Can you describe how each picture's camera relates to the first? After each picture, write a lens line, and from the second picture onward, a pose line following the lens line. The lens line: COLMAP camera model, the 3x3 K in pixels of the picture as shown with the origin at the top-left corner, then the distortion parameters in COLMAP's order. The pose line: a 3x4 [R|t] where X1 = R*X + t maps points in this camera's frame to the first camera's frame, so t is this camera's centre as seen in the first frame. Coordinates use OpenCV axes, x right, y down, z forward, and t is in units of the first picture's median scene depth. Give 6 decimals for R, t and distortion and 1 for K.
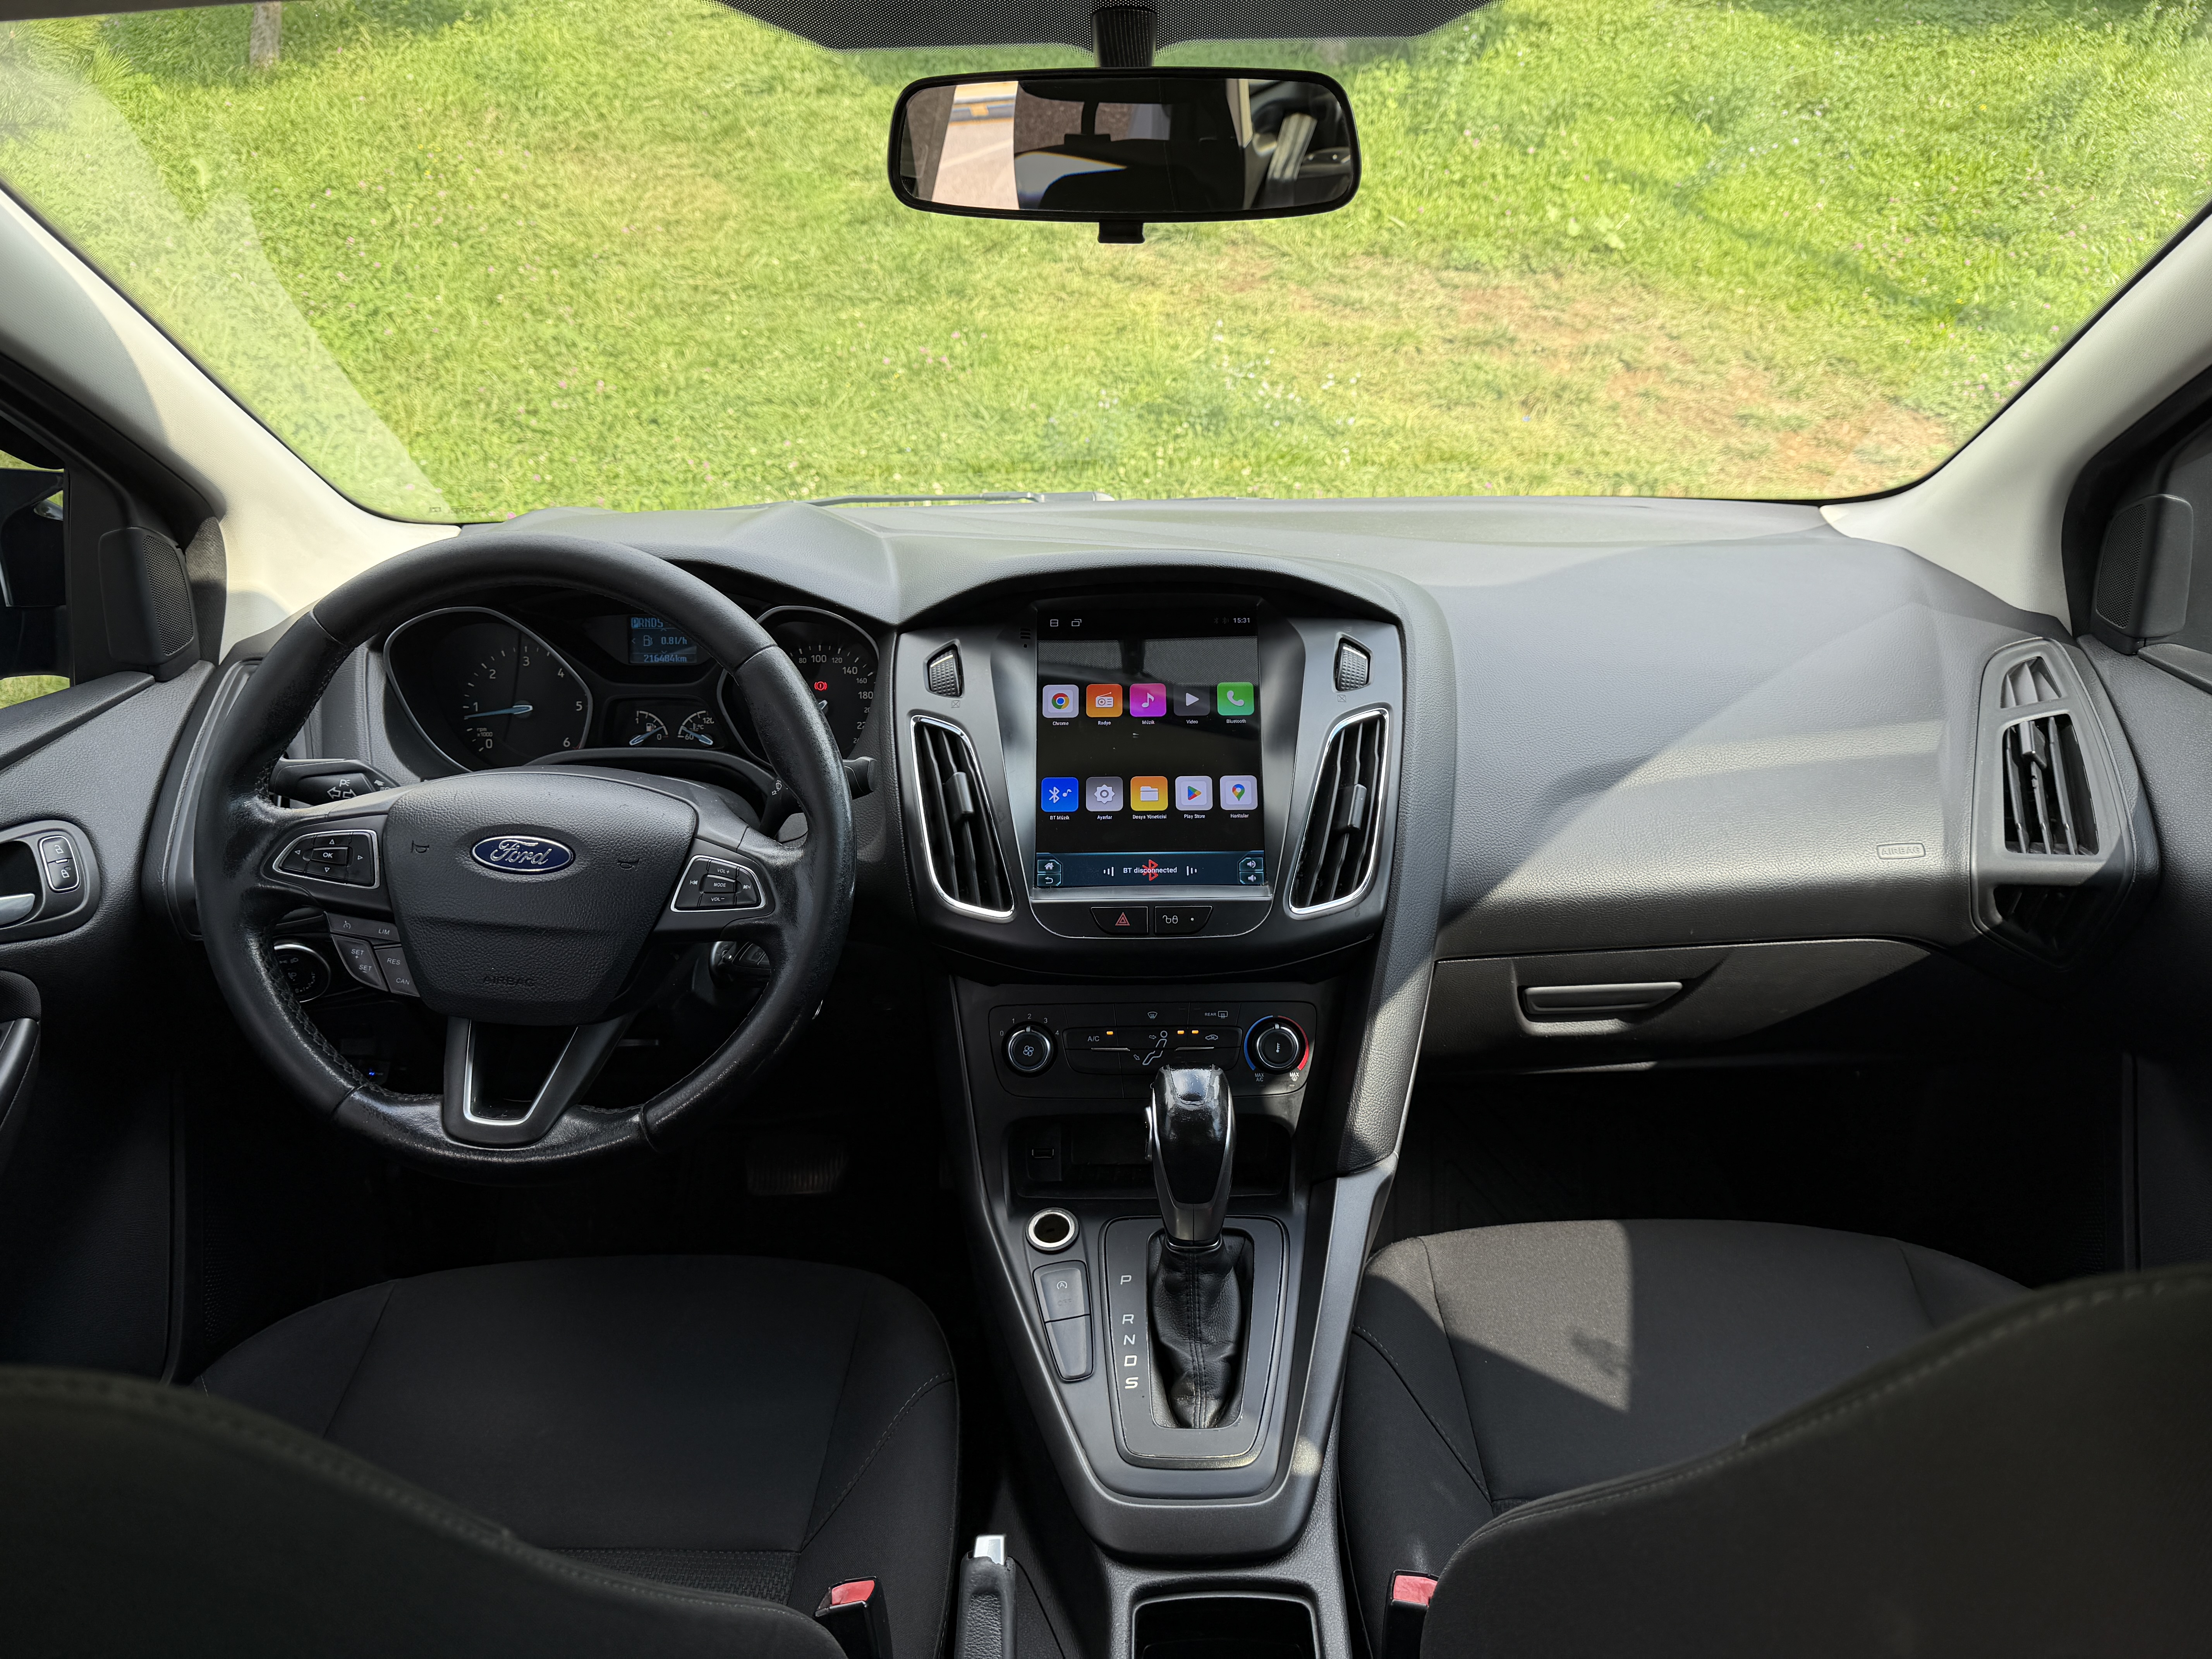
lens RADIAL K [[1584.3, 0, 1120.1], [0, 1584.3, 828.0], [0, 0, 1]] dist [-0.008510, -0.008726]
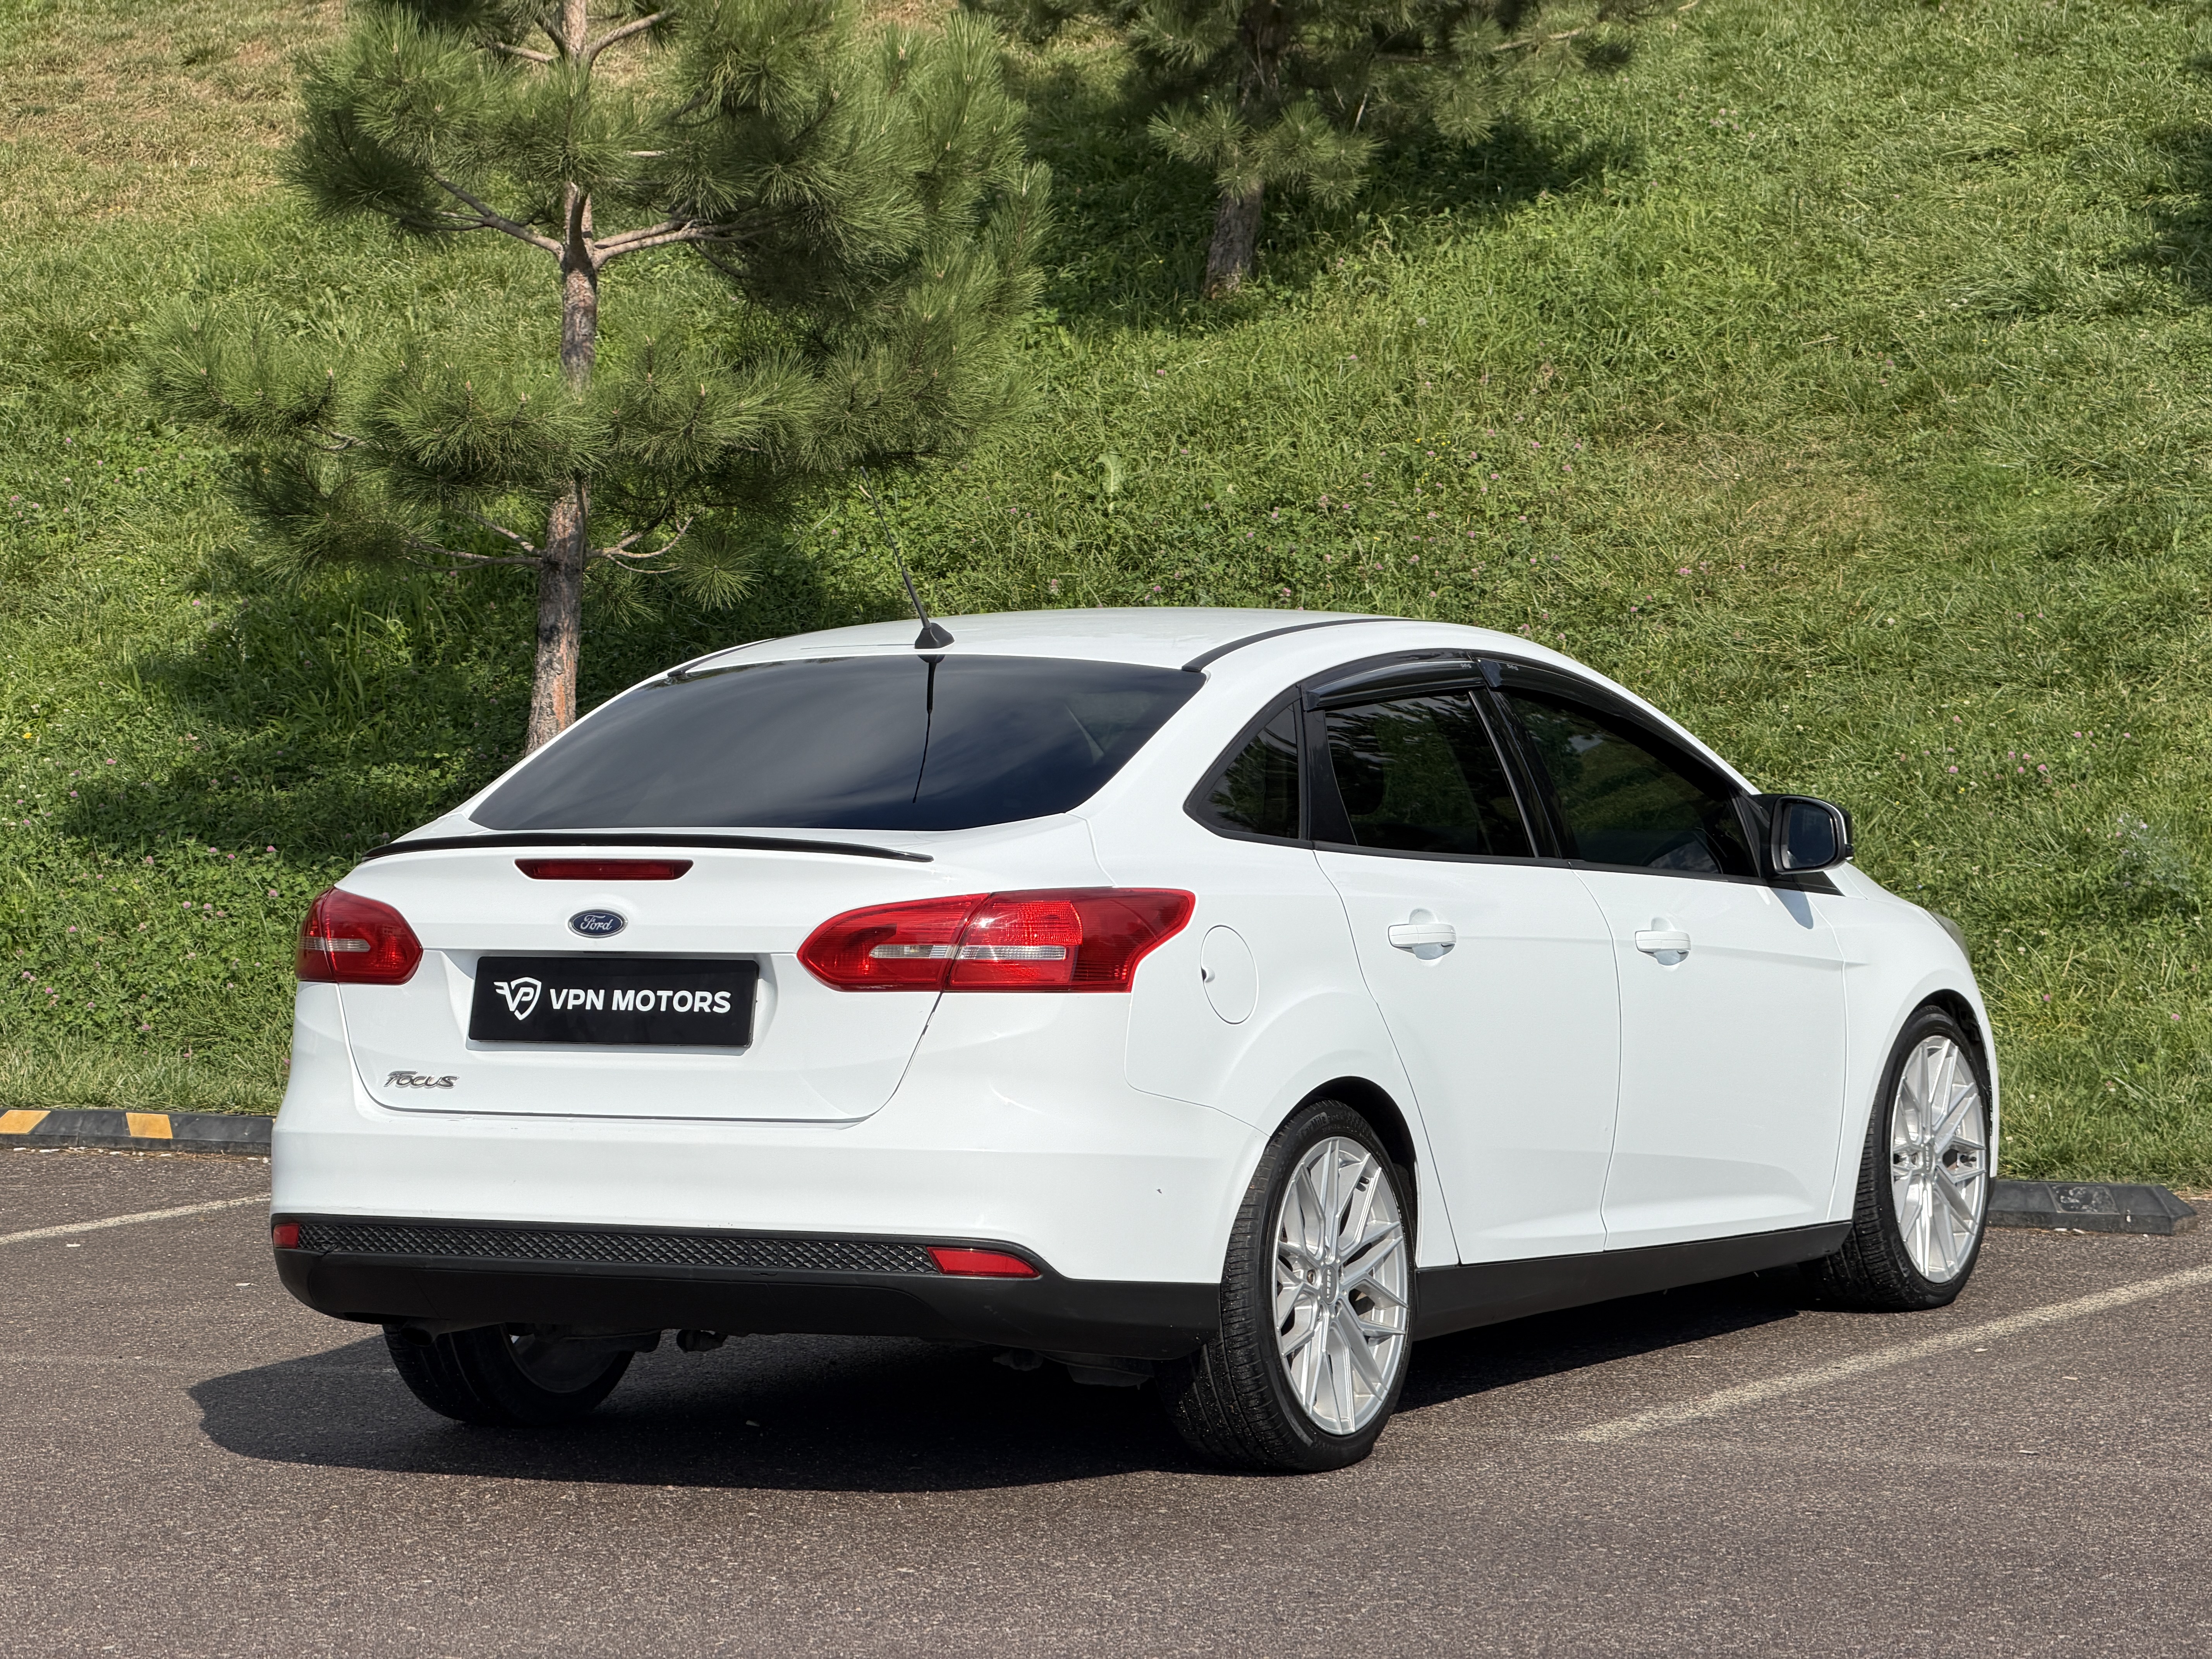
lens RADIAL K [[6644.2, 0, 1106.0], [0, 6644.2, 829.5], [0, 0, 1]] dist [0.191211, -0.176559]
pose [[0.882142, 0.018982, -0.470600, 0.794970], [-0.149556, 0.958764, -0.241671, 0.432746], [0.446607, 0.283569, 0.848605, -1.442398]]
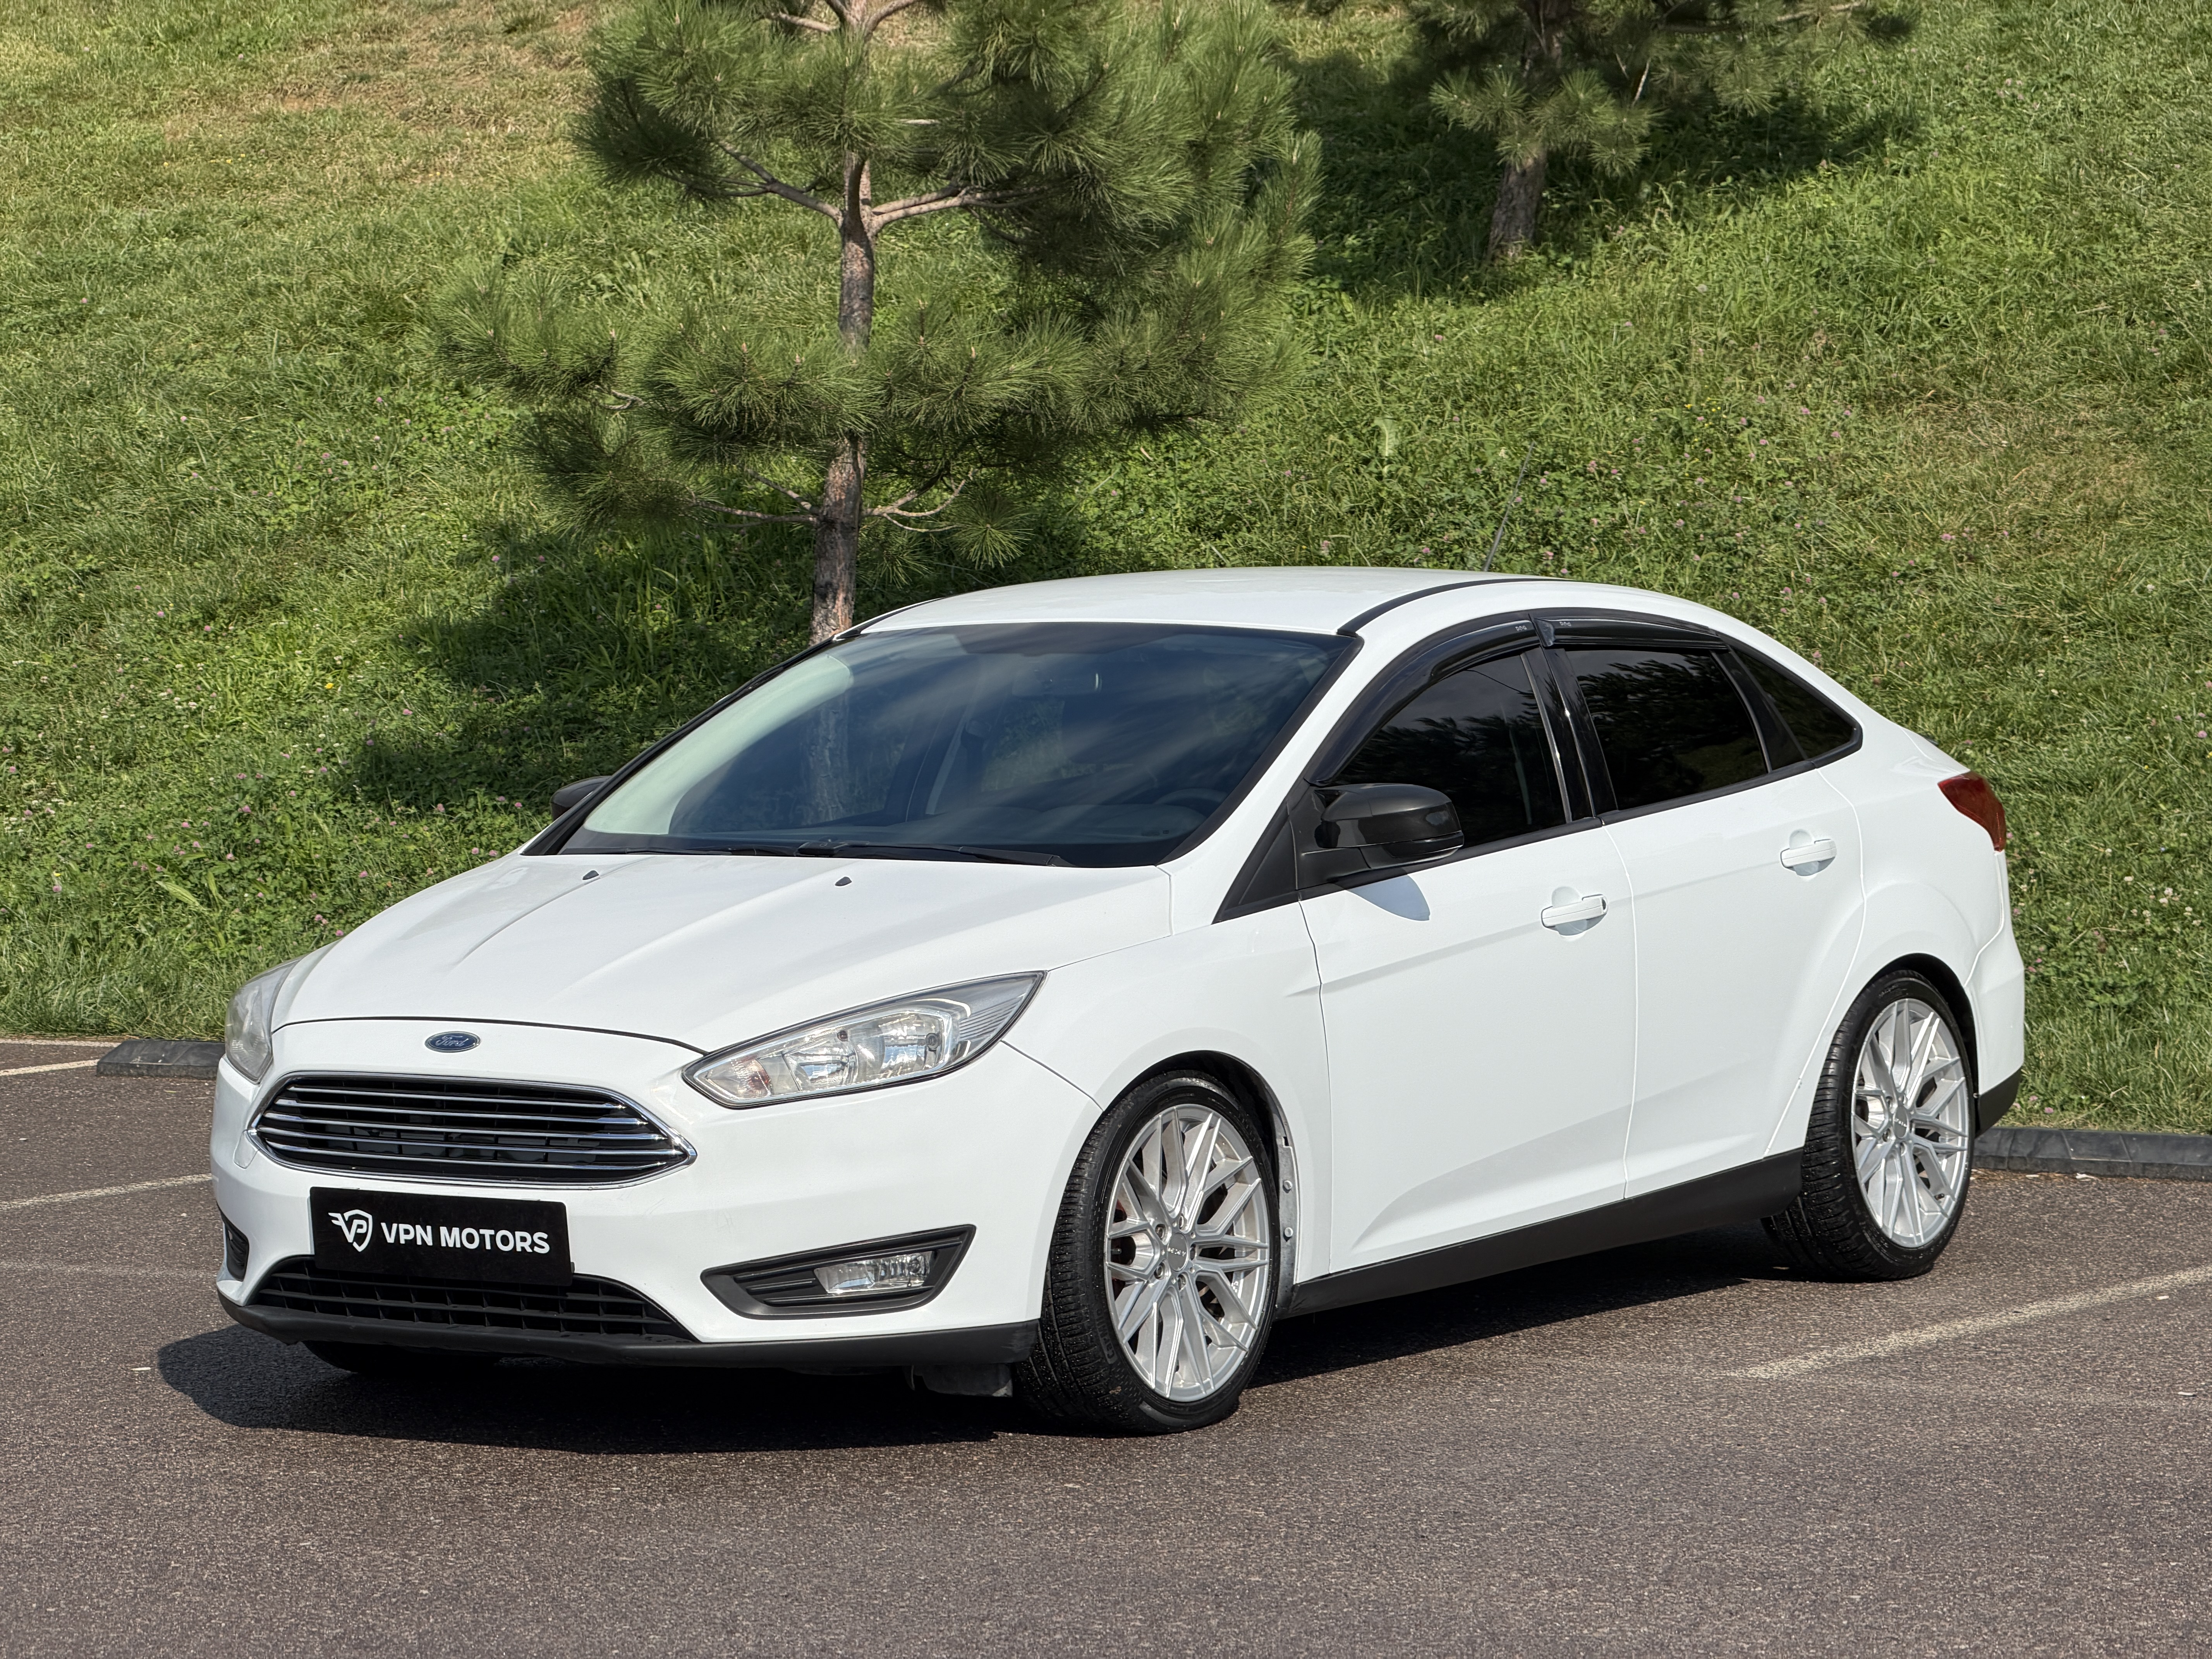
lens RADIAL K [[6644.2, 0, 1106.0], [0, 6644.2, 829.5], [0, 0, 1]] dist [0.191211, -0.176559]
pose [[0.854216, 0.029790, -0.519064, 0.862652], [-0.171829, 0.958434, -0.227771, 0.443311], [0.490703, 0.283756, 0.823828, -1.468143]]
